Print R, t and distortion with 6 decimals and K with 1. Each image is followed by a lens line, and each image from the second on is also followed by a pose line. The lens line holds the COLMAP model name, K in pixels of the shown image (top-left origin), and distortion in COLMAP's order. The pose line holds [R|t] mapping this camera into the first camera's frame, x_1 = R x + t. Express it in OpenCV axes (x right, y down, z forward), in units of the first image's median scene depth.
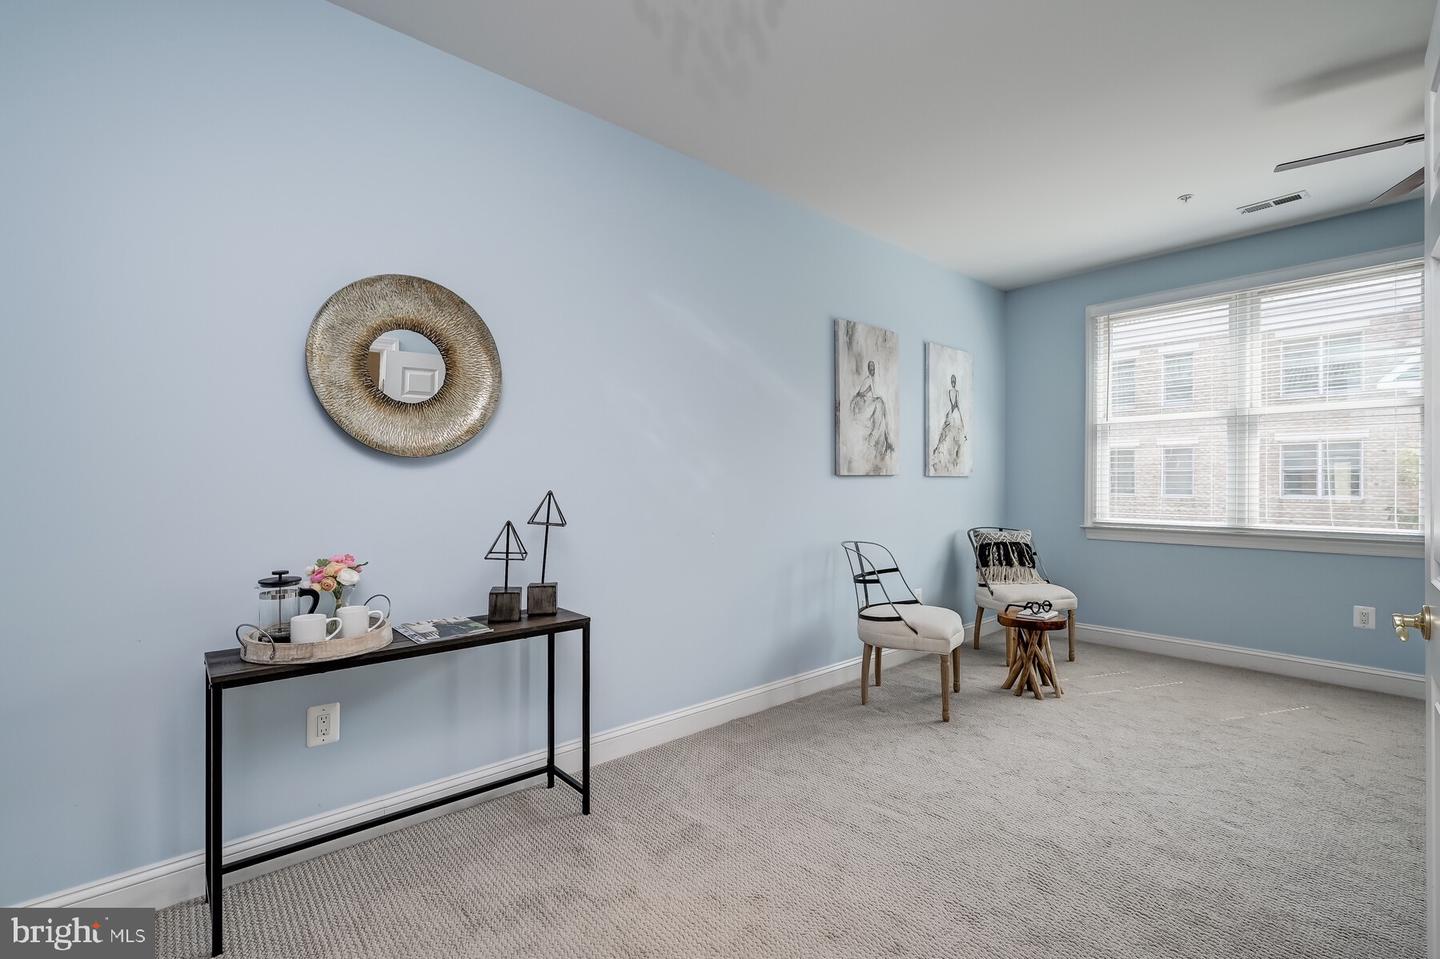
lens RADIAL K [[638.0, 0, 725.0], [0, 638.0, 483.4], [0, 0, 1]] dist [-0.001033, -0.000030]
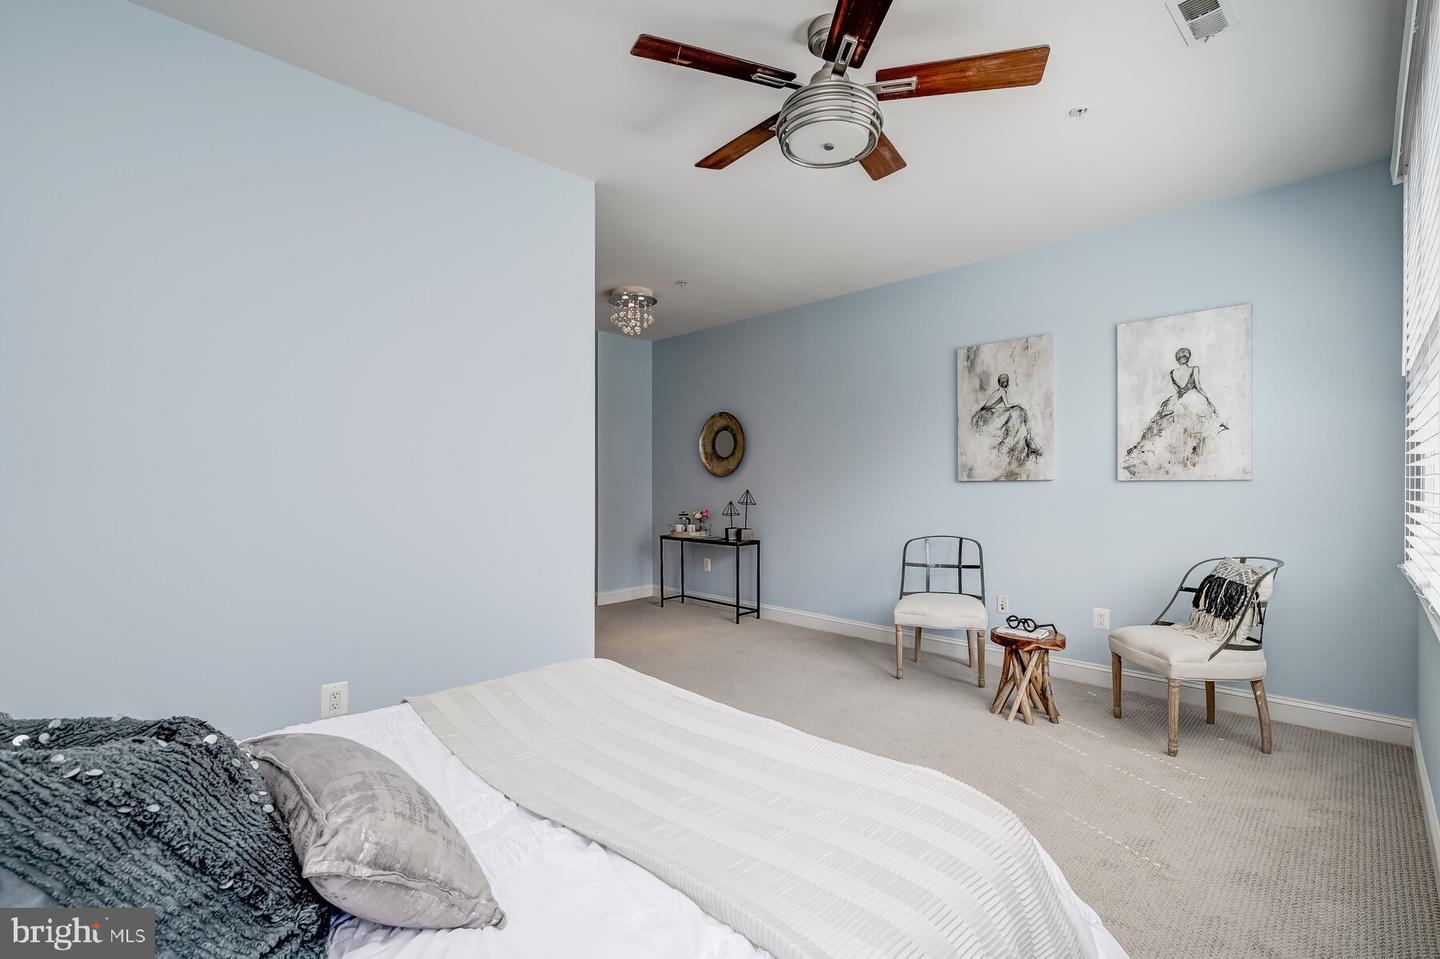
lens RADIAL K [[638.0, 0, 724.8], [0, 638.0, 480.2], [0, 0, 1]] dist [-0.001033, -0.000030]
pose [[0.056929, -0.001260, -0.998377, 1.266095], [-0.000499, 0.999999, -0.001290, -0.011732], [0.998378, 0.000572, 0.056929, 0.471650]]
